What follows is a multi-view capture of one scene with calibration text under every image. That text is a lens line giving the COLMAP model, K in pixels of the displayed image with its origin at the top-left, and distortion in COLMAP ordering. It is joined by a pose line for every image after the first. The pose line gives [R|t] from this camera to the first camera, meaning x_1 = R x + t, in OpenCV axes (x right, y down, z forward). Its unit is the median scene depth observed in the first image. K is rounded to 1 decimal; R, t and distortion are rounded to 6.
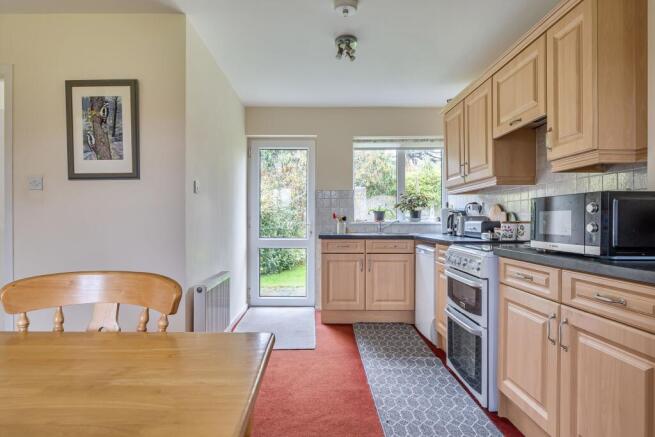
lens RADIAL K [[360.3, 0, 327.5], [0, 360.3, 218.5], [0, 0, 1]] dist [-0.000276, -0.000354]
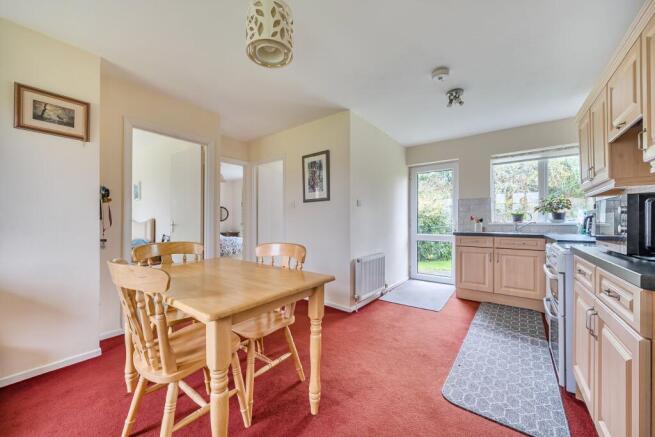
lens RADIAL K [[247.4, 0, 327.5], [0, 247.4, 218.5], [0, 0, 1]] dist [0.000033, -0.000019]
pose [[0.790875, -0.008057, -0.611924, 0.202157], [0.003781, 0.999959, -0.008279, -0.000874], [0.611966, 0.004235, 0.790873, -0.044983]]
